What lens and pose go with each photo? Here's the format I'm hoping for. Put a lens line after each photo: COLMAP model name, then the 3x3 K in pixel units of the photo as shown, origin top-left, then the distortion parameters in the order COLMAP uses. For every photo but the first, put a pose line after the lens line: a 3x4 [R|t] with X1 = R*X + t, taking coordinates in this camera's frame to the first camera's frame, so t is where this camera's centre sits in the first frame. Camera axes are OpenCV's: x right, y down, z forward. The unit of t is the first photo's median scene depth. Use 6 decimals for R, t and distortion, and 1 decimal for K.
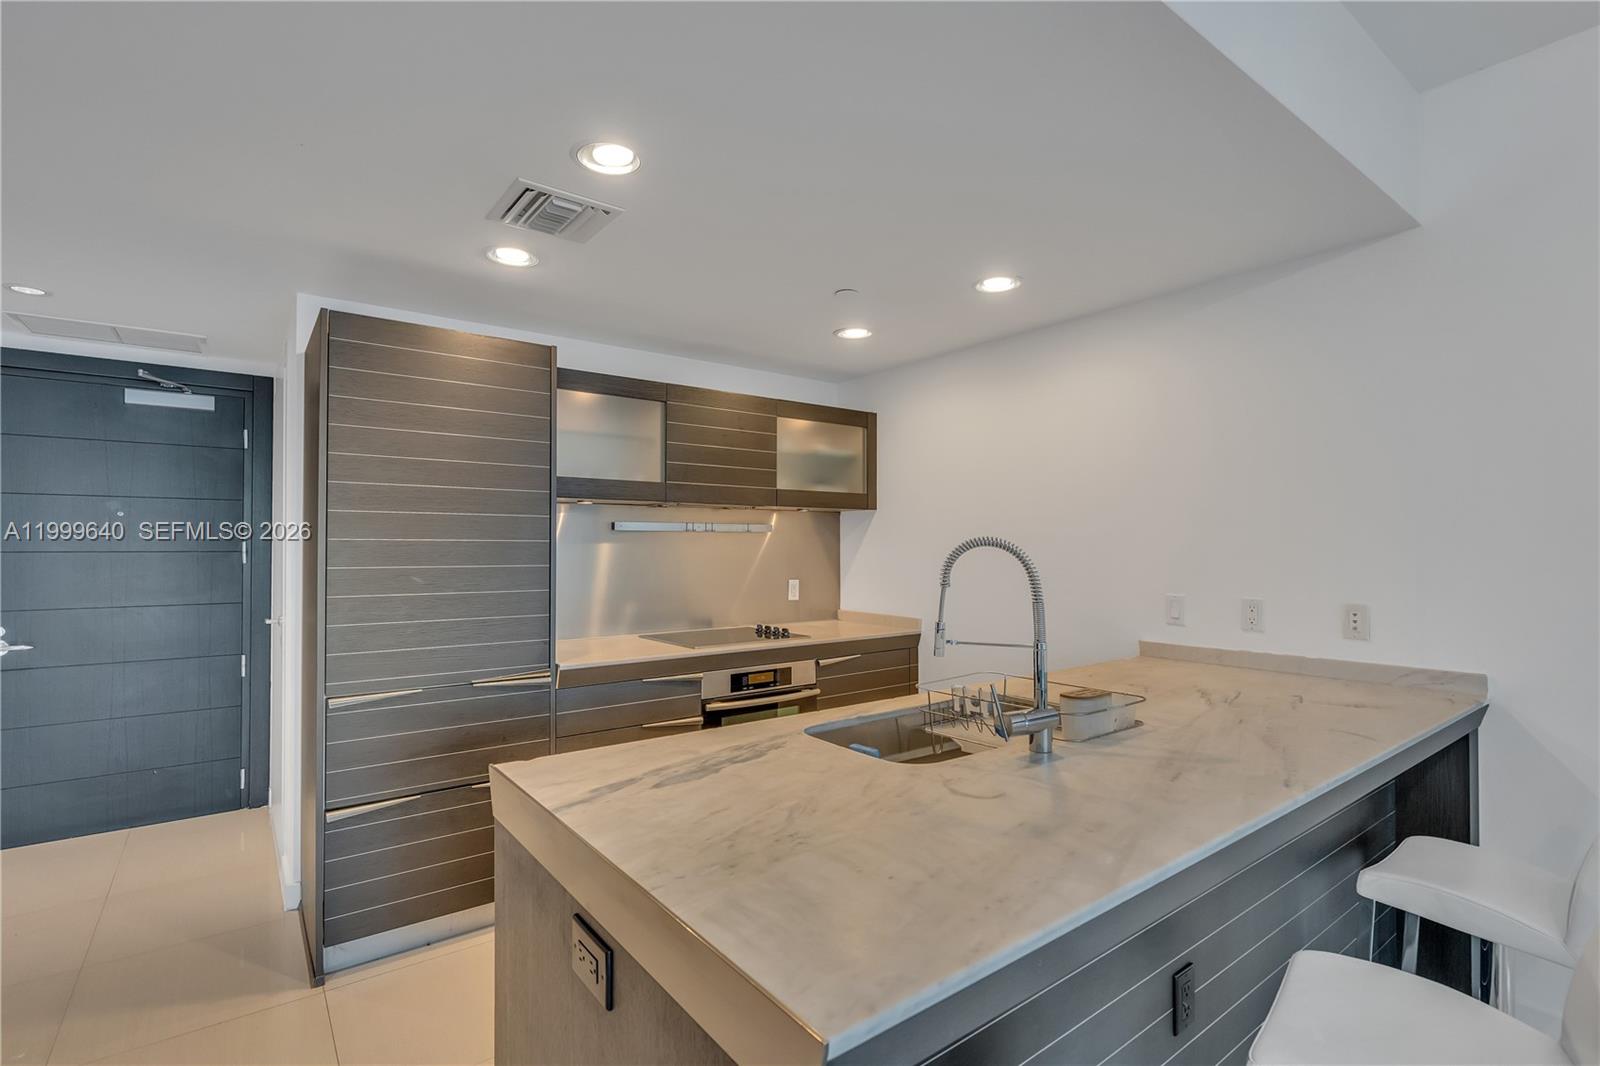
lens RADIAL K [[758.8, 0, 800.0], [0, 758.8, 533.0], [0, 0, 1]] dist [-0.002398, -0.000411]
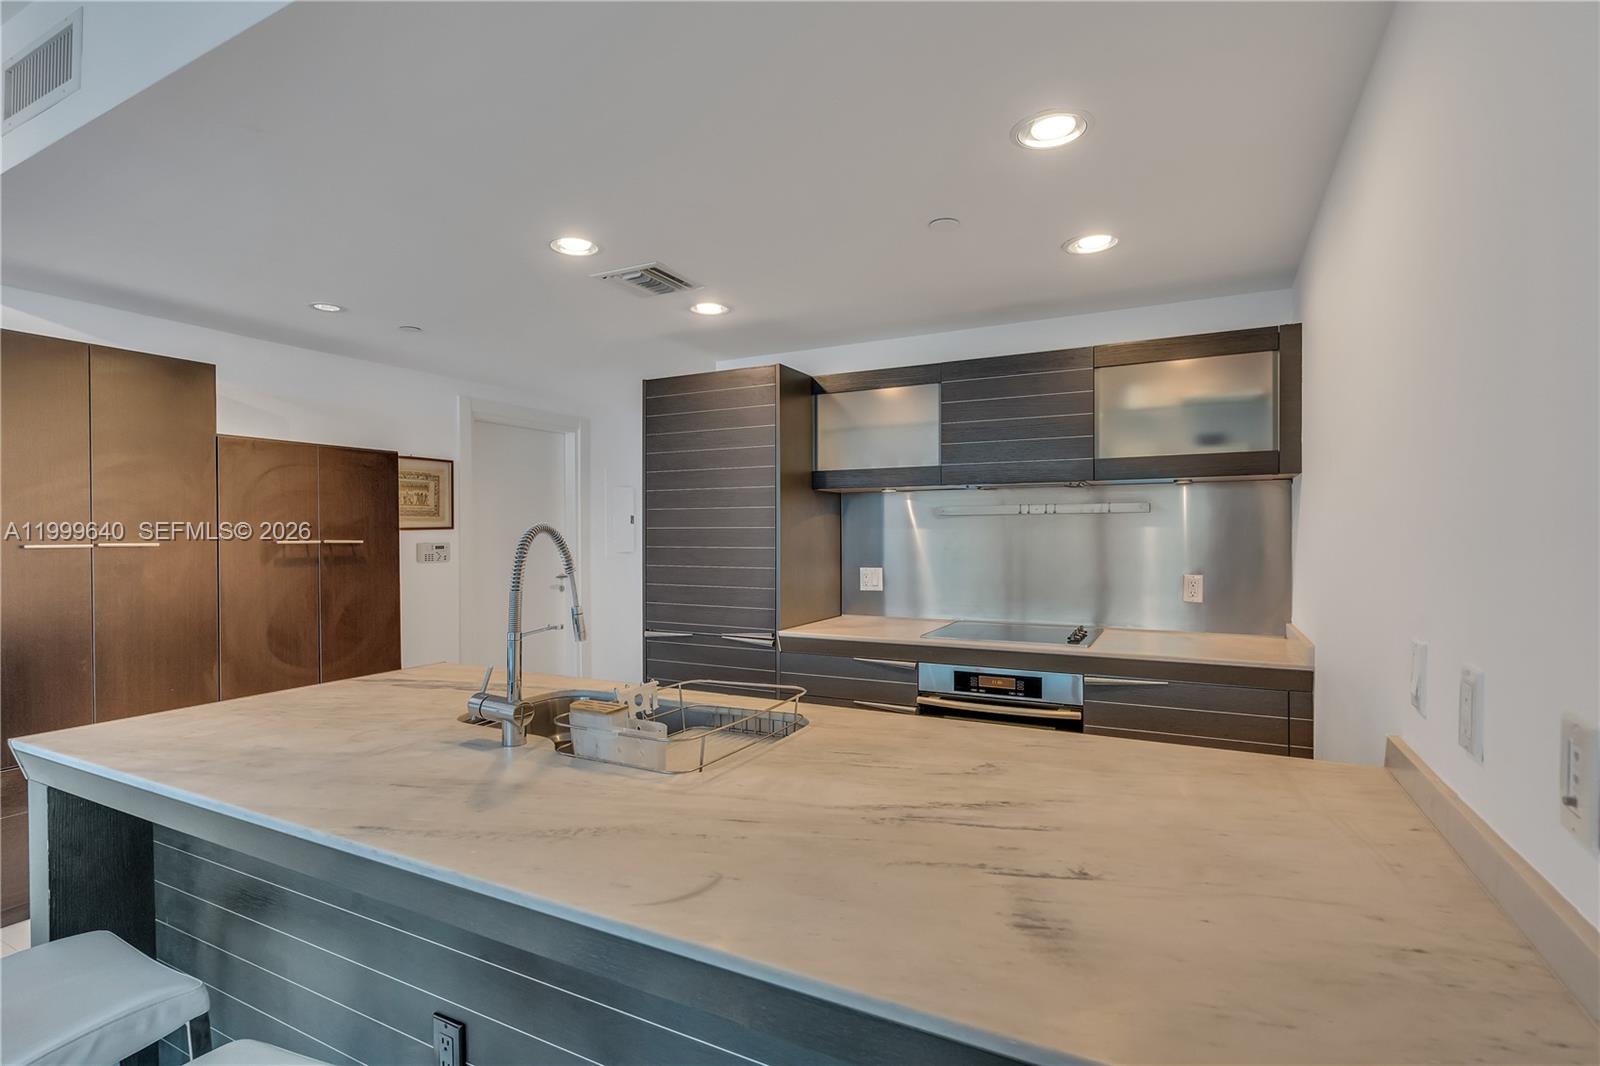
lens RADIAL K [[749.1, 0, 800.0], [0, 749.1, 533.0], [0, 0, 1]] dist [-0.004941, -0.000485]
pose [[0.430440, -0.001451, -0.902618, 0.612875], [0.021010, 0.999744, 0.008412, 0.008066], [0.902375, -0.022585, 0.430360, 0.424211]]
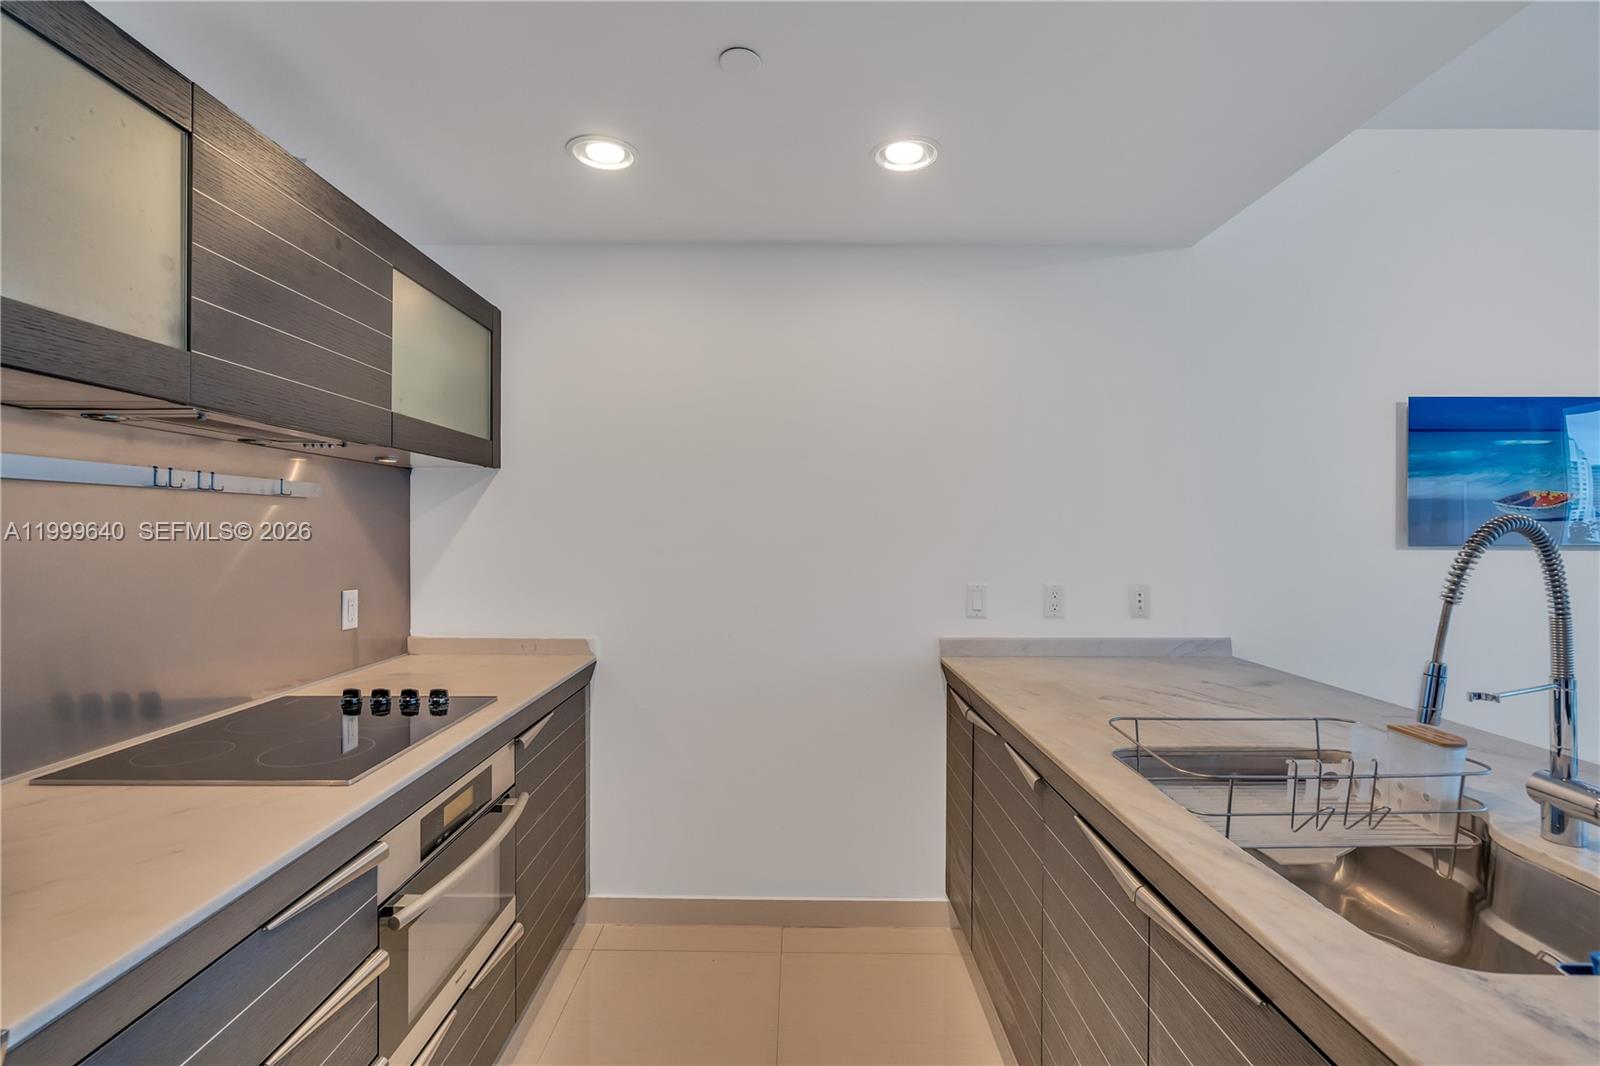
lens RADIAL K [[734.2, 0, 823.7], [0, 734.2, 535.7], [0, 0, 1]] dist [-0.024532, -0.000179]
pose [[0.587852, -0.002154, 0.808966, -0.280129], [-0.021127, 0.999615, 0.018013, 0.009713], [-0.808693, -0.027680, 0.587580, 0.551751]]
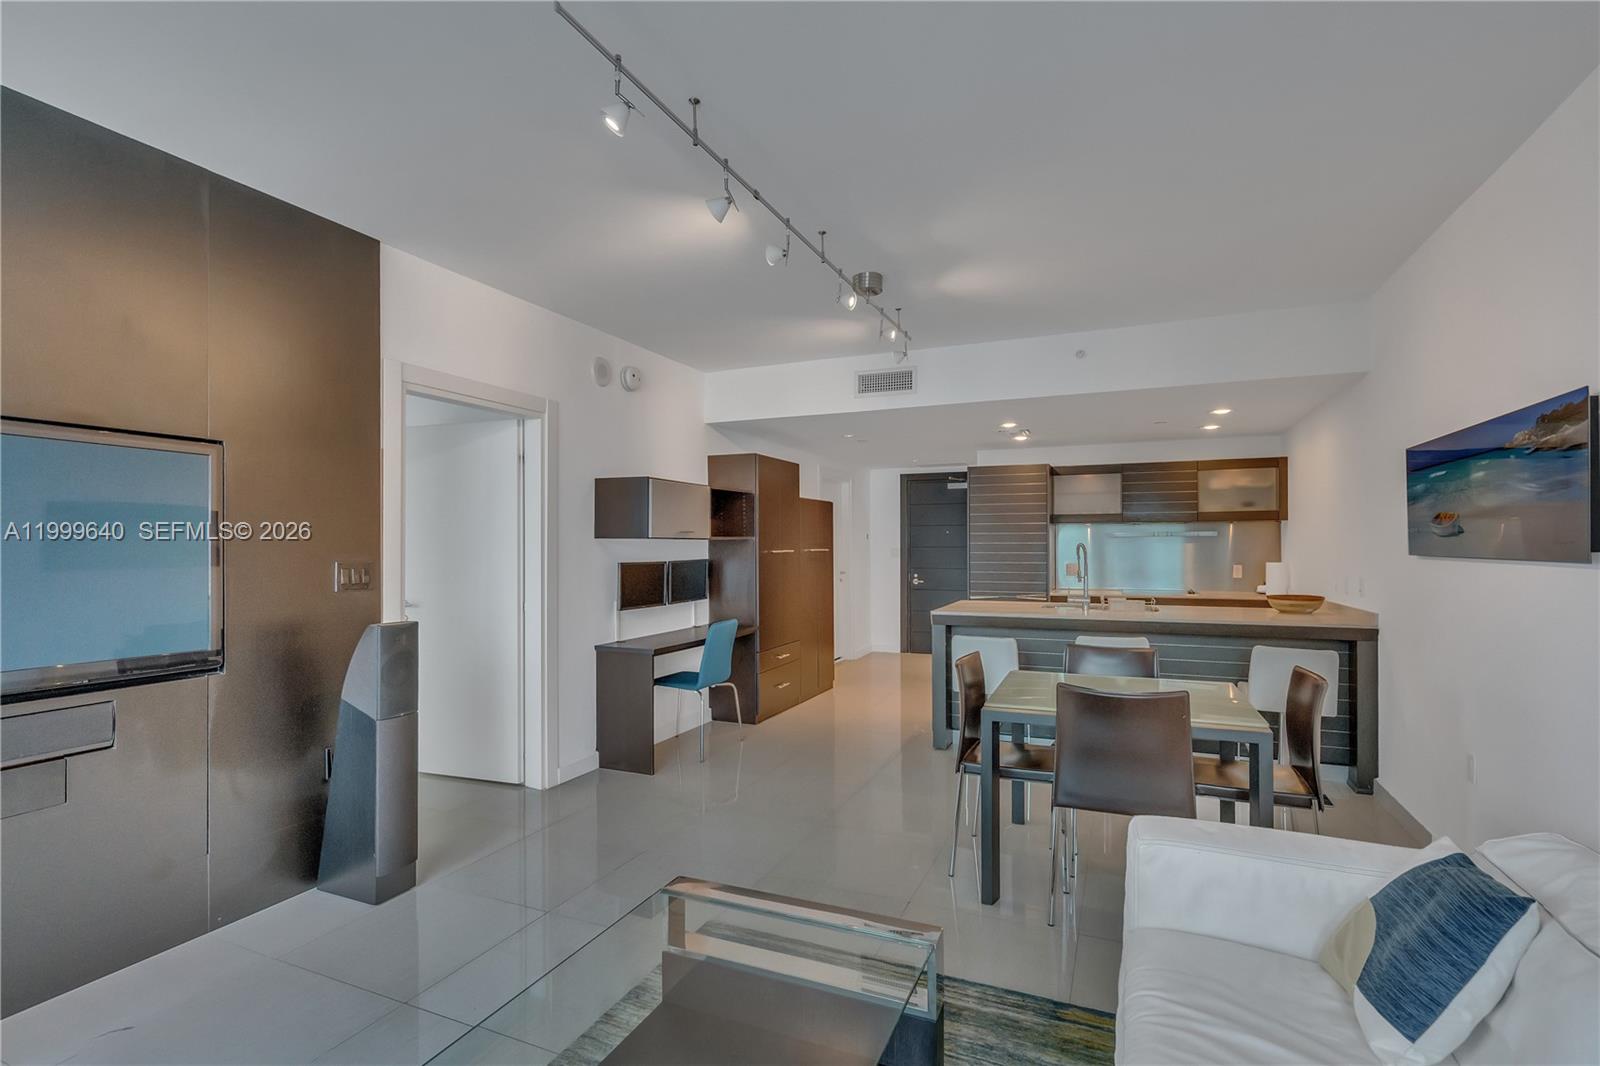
lens RADIAL K [[734.2, 0, 823.7], [0, 734.2, 535.7], [0, 0, 1]] dist [-0.024532, -0.000179]
pose [[0.522683, -0.009398, -0.852475, 1.070305], [0.018043, 0.999837, 0.000040, -0.021337], [0.852336, -0.015402, 0.522768, -0.700447]]
